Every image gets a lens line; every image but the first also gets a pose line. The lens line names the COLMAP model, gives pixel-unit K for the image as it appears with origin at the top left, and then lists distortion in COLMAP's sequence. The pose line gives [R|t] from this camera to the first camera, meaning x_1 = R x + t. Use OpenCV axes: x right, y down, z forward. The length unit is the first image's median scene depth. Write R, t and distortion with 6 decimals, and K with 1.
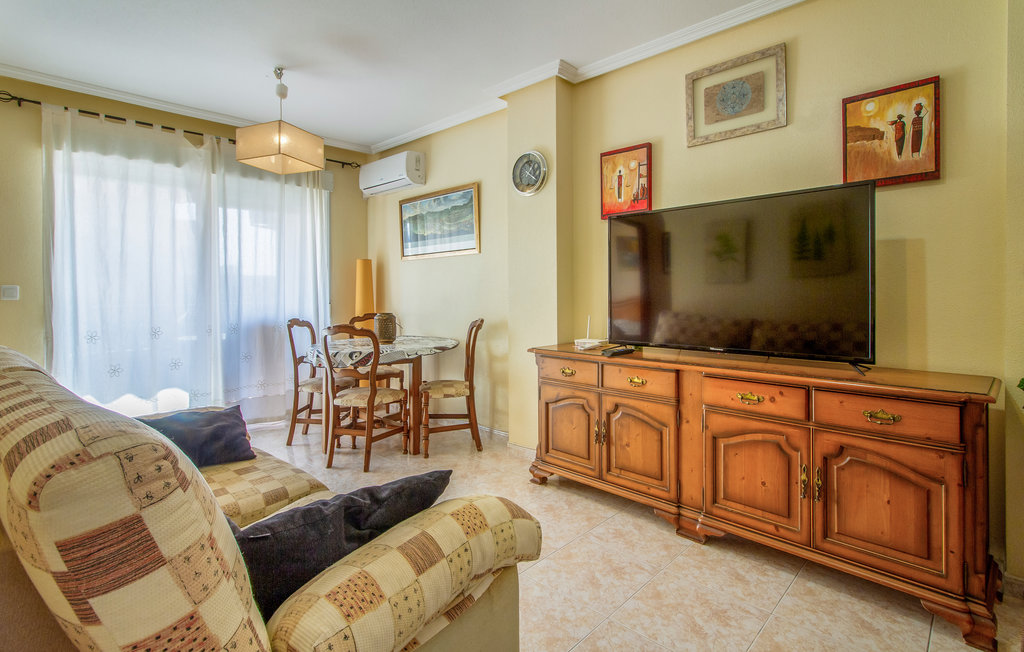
lens RADIAL K [[504.8, 0, 509.6], [0, 504.8, 290.8], [0, 0, 1]] dist [0.000939, 0.001879]
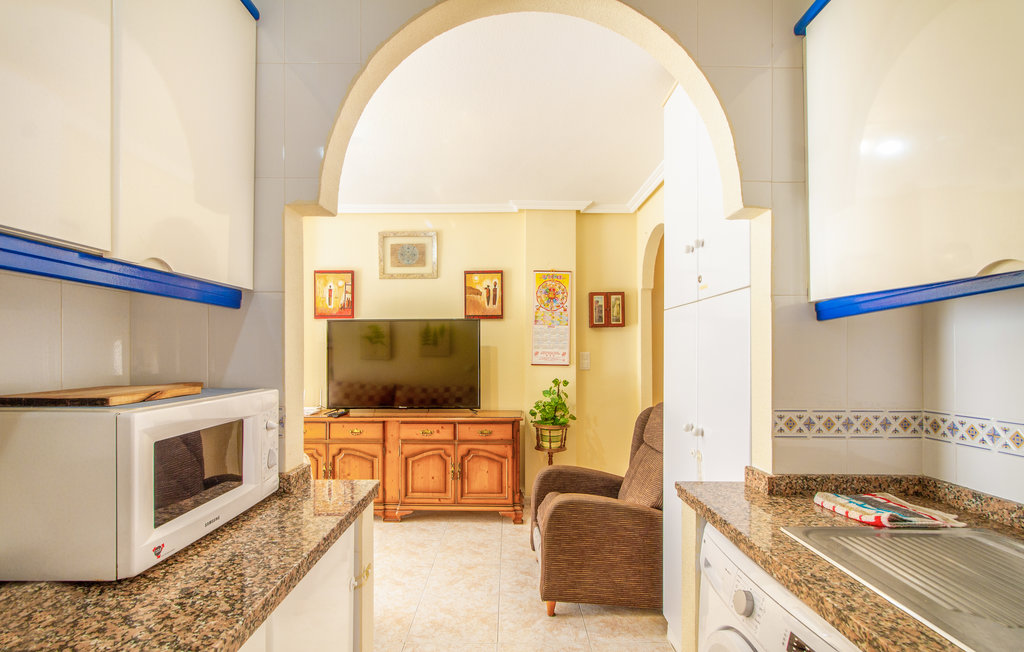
lens RADIAL K [[482.5, 0, 509.2], [0, 482.5, 350.0], [0, 0, 1]] dist [0.000174, 0.000261]
pose [[0.717013, 0.008745, 0.697005, -0.473368], [-0.003000, 0.999951, -0.009461, -0.062164], [-0.697053, 0.004693, 0.717004, -0.411607]]
